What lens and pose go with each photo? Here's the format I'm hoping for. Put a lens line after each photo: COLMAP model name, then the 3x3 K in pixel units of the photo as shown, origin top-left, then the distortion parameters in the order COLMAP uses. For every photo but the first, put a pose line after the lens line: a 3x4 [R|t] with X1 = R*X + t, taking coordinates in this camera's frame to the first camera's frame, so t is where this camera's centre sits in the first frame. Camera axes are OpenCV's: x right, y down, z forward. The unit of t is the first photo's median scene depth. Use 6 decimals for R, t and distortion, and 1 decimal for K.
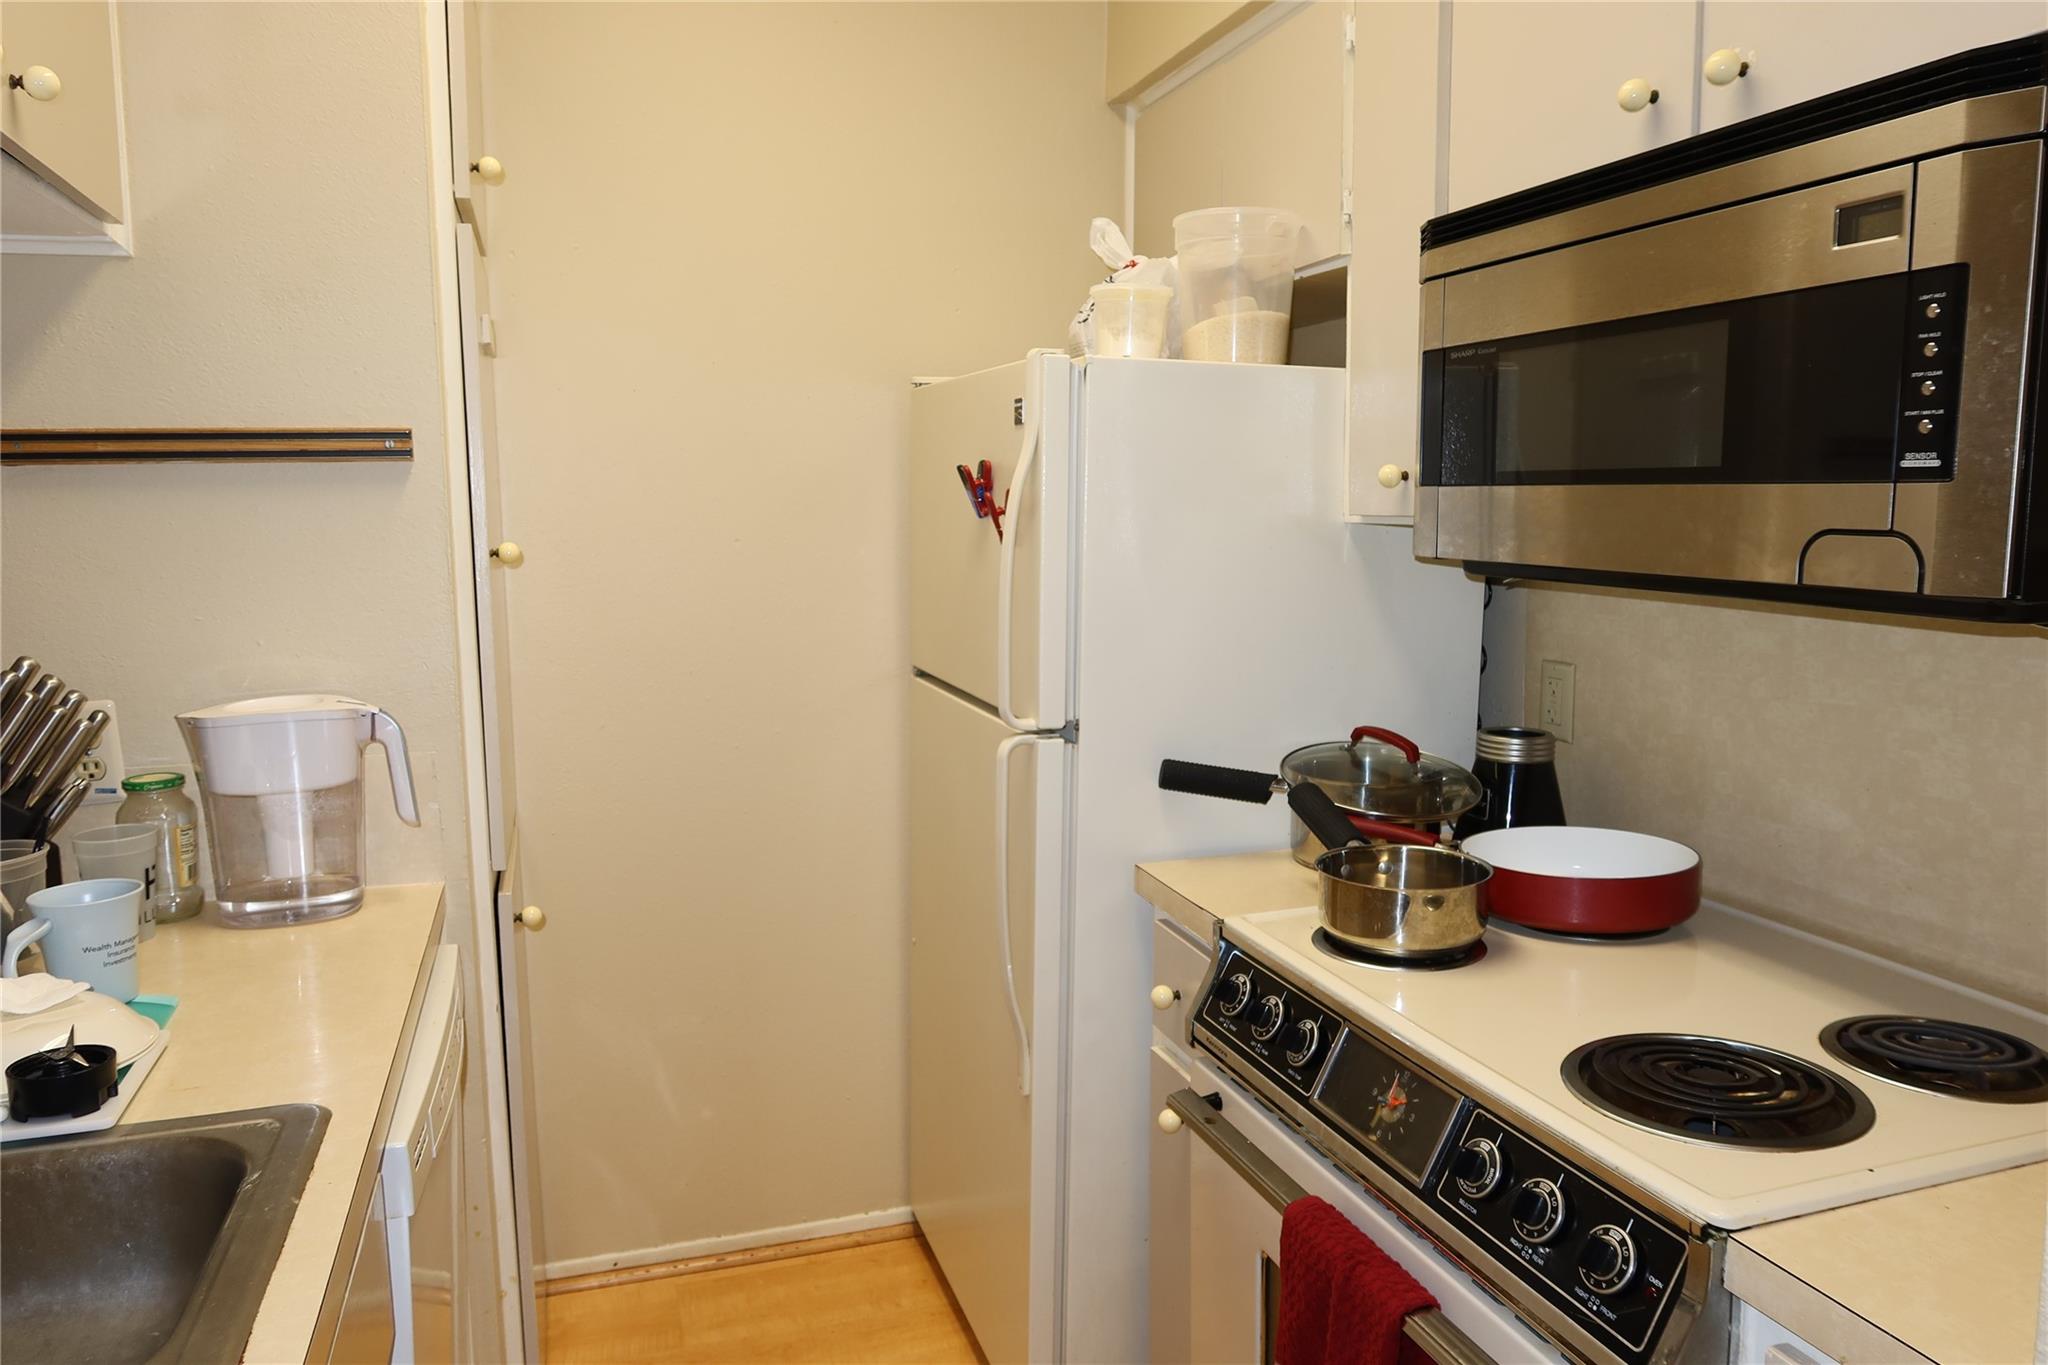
lens RADIAL K [[1413.7, 0, 1011.3], [0, 1413.7, 684.4], [0, 0, 1]] dist [-0.027795, 0.017596]
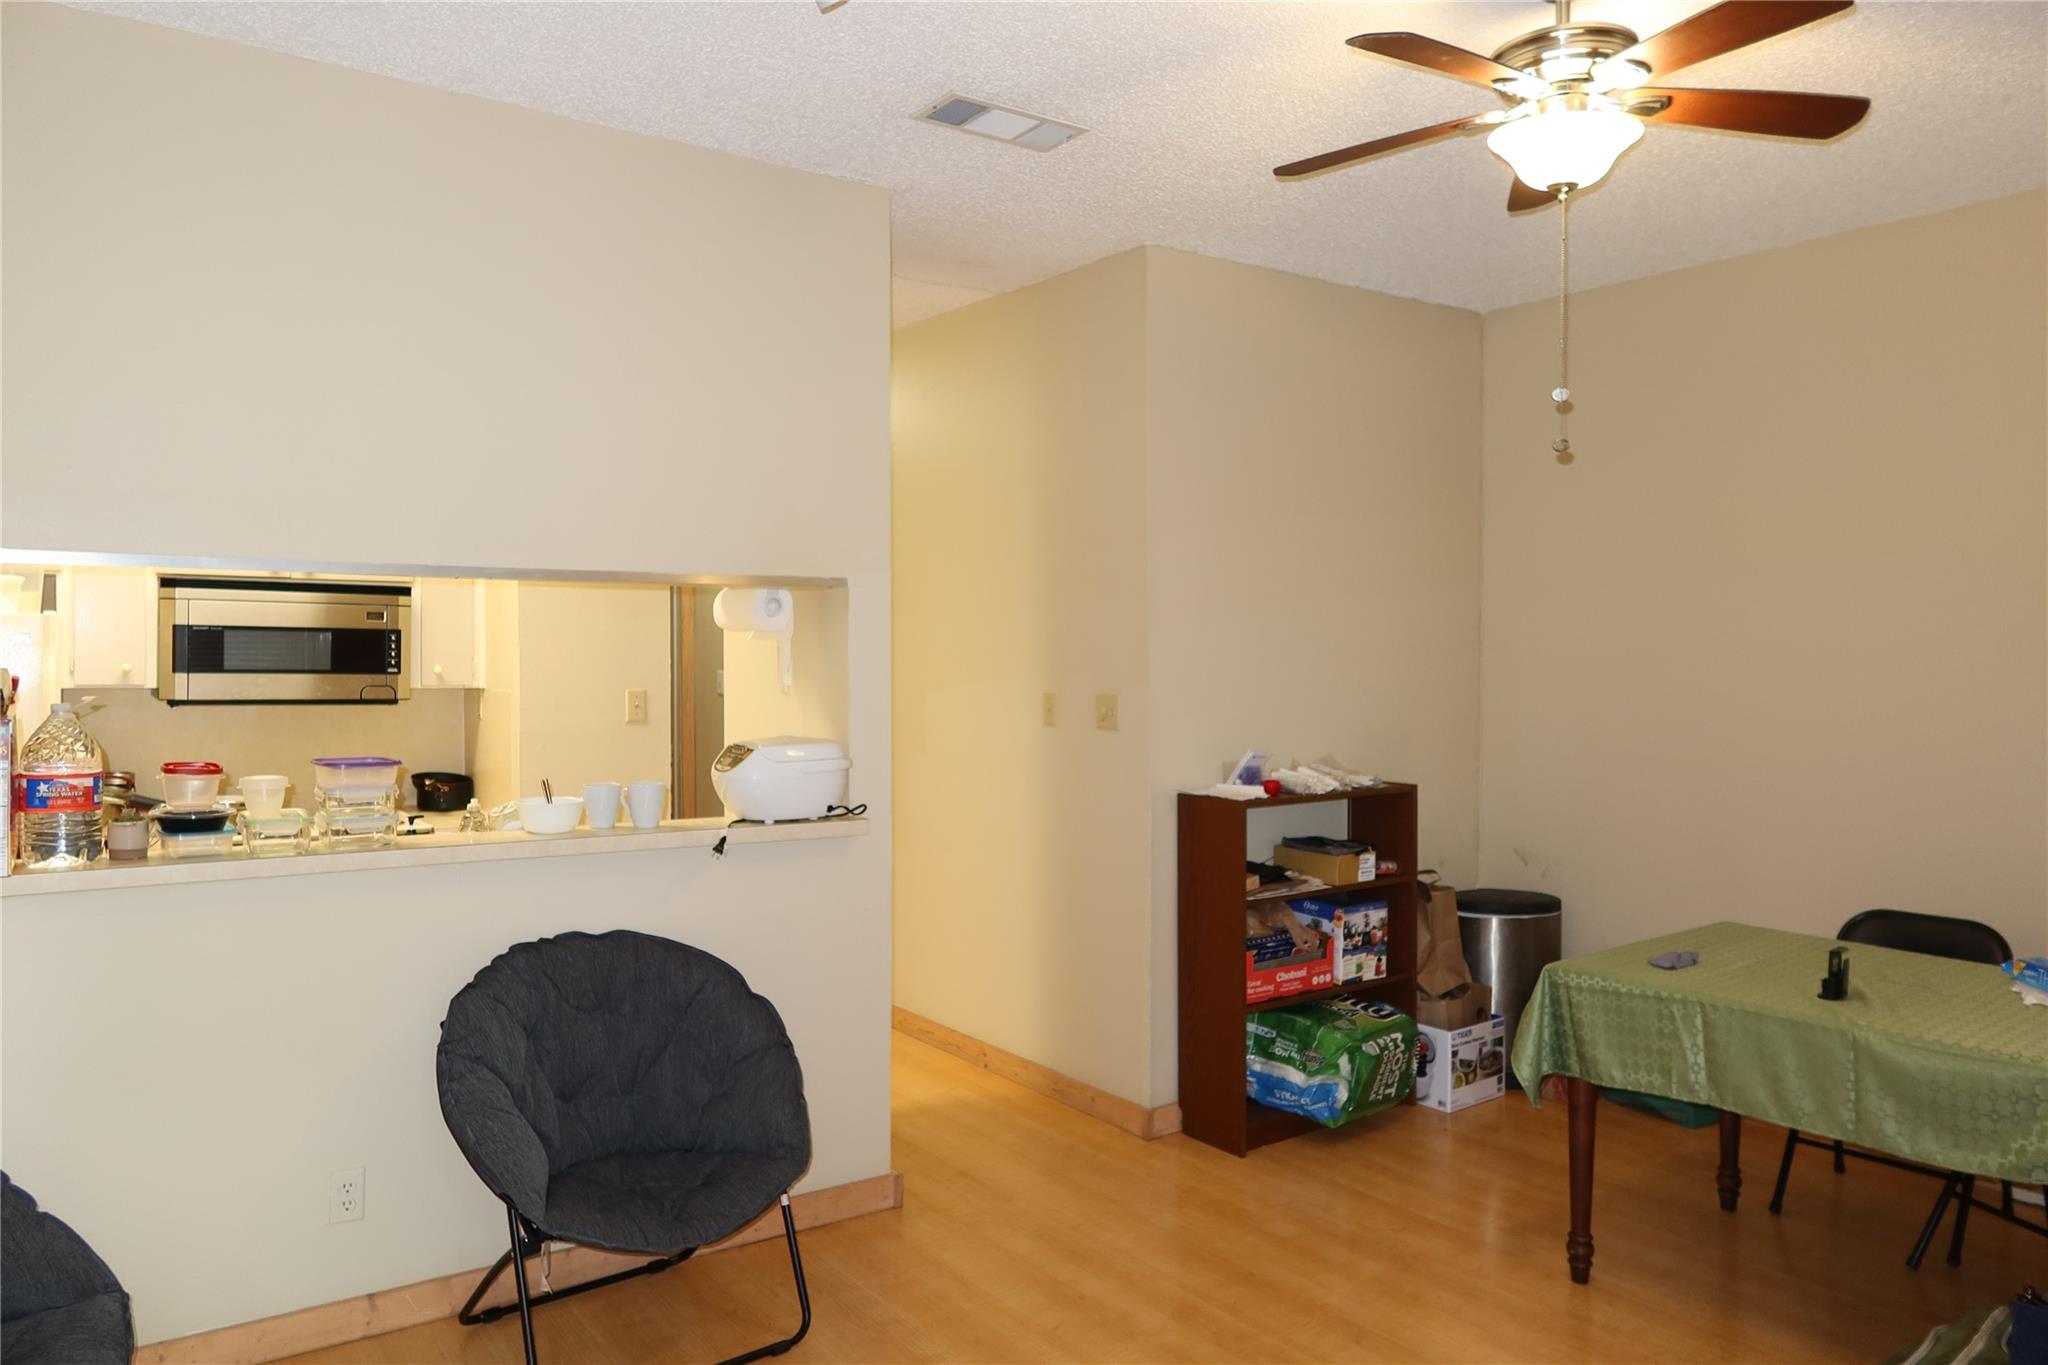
lens RADIAL K [[1413.7, 0, 1023.3], [0, 1413.7, 679.8], [0, 0, 1]] dist [-0.027795, 0.017596]
pose [[-0.291663, -0.006213, 0.956501, -3.048544], [0.118328, 0.992064, 0.042525, -0.054842], [-0.949174, 0.125584, -0.288613, 0.258636]]
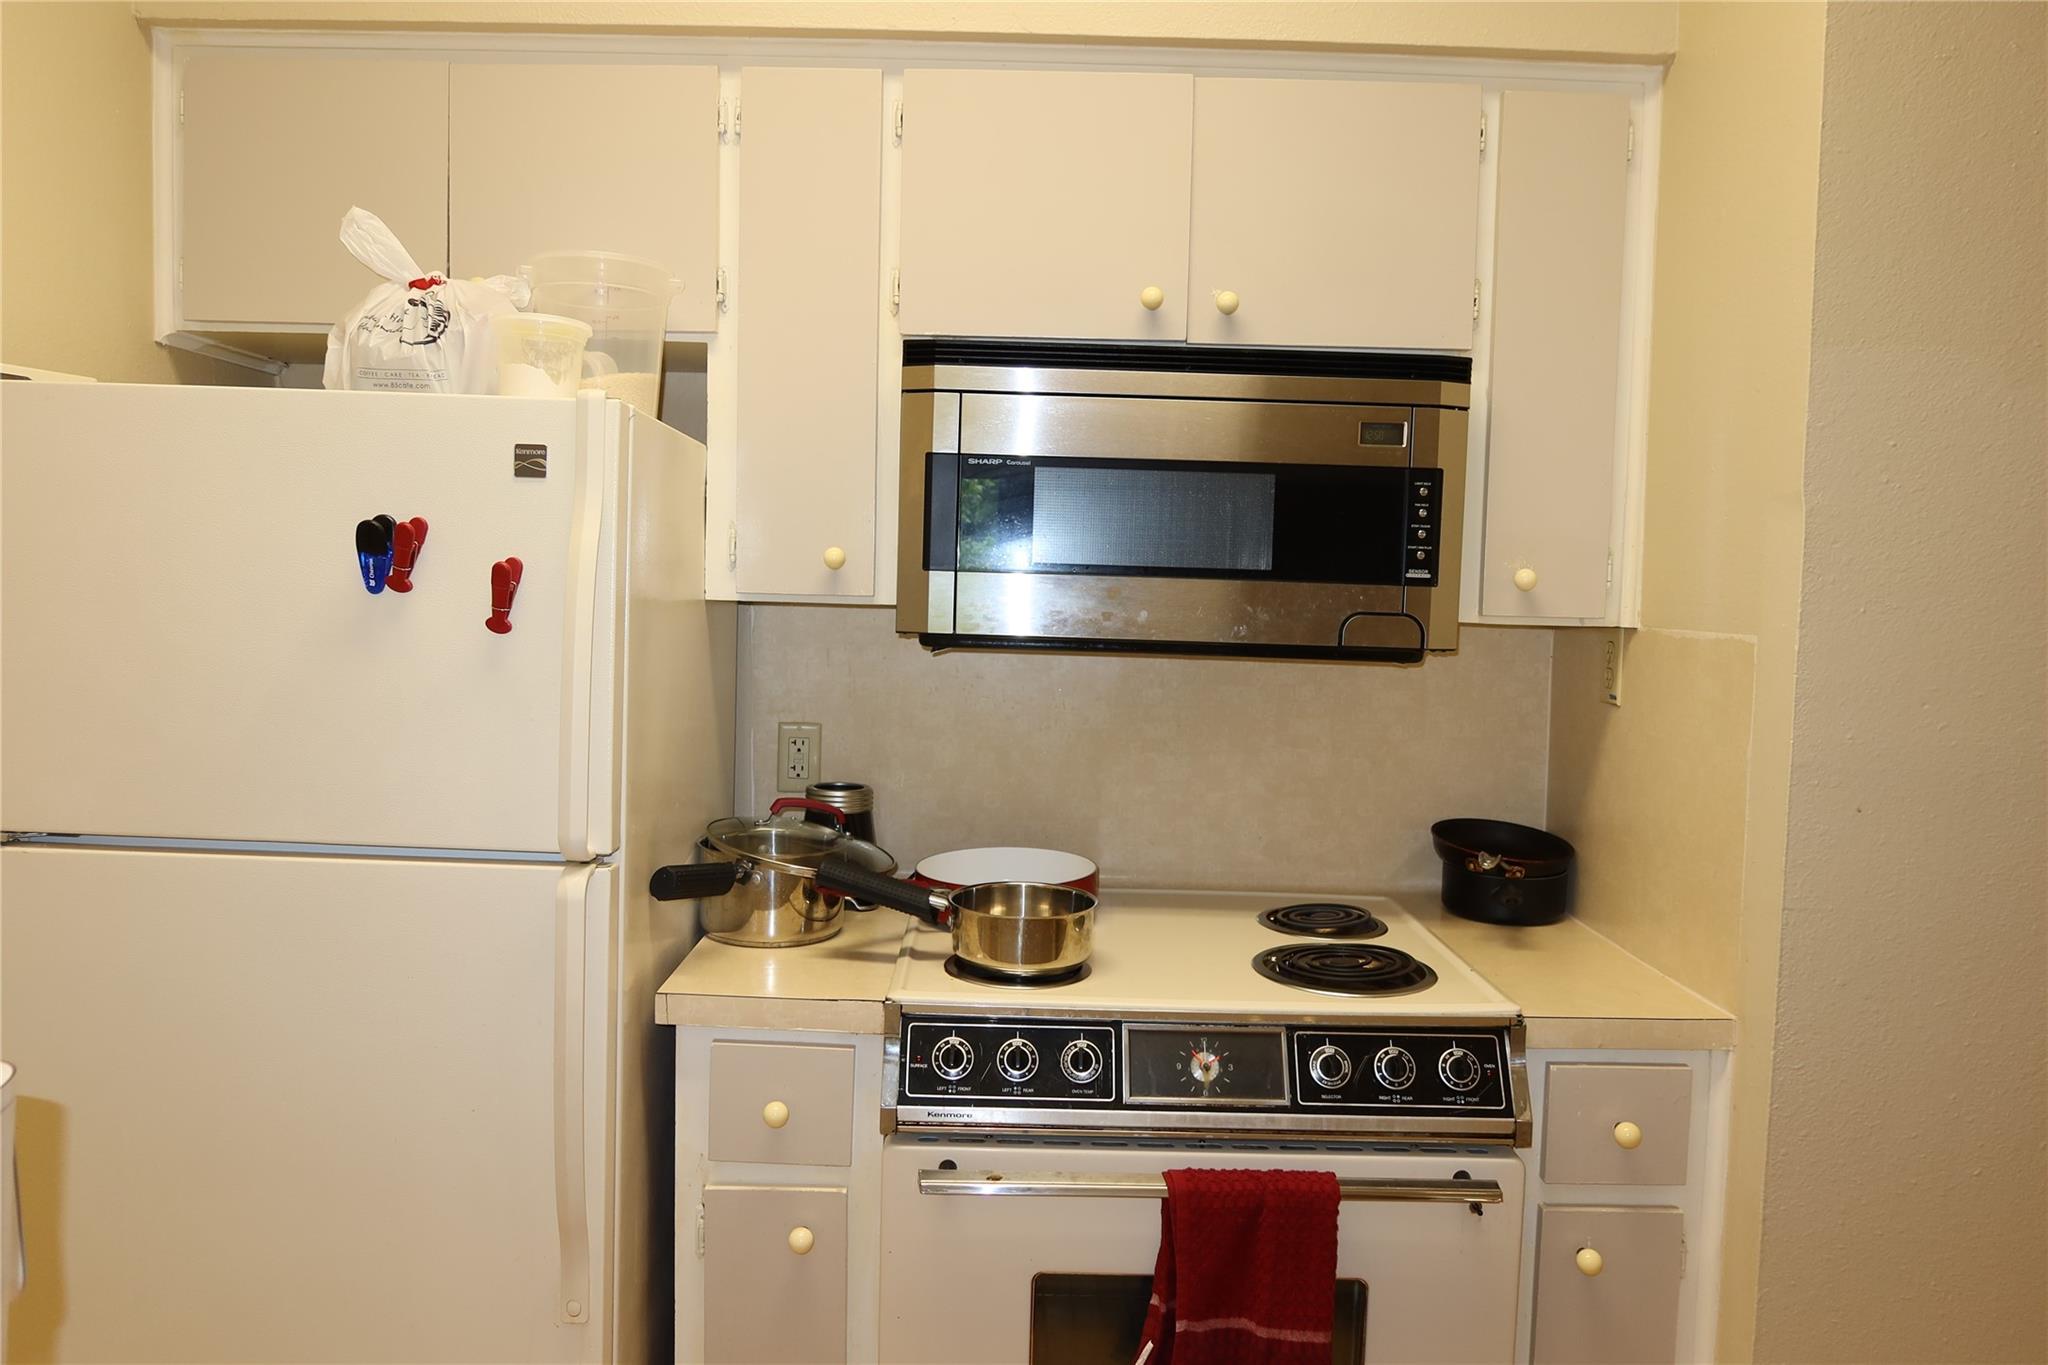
lens RADIAL K [[1413.7, 0, 1014.6], [0, 1413.7, 681.4], [0, 0, 1]] dist [-0.027795, 0.017596]
pose [[0.308072, -0.055780, 0.949726, -0.851026], [0.095877, 0.995018, 0.027339, -0.084992], [-0.946519, 0.082635, 0.311885, 0.652690]]
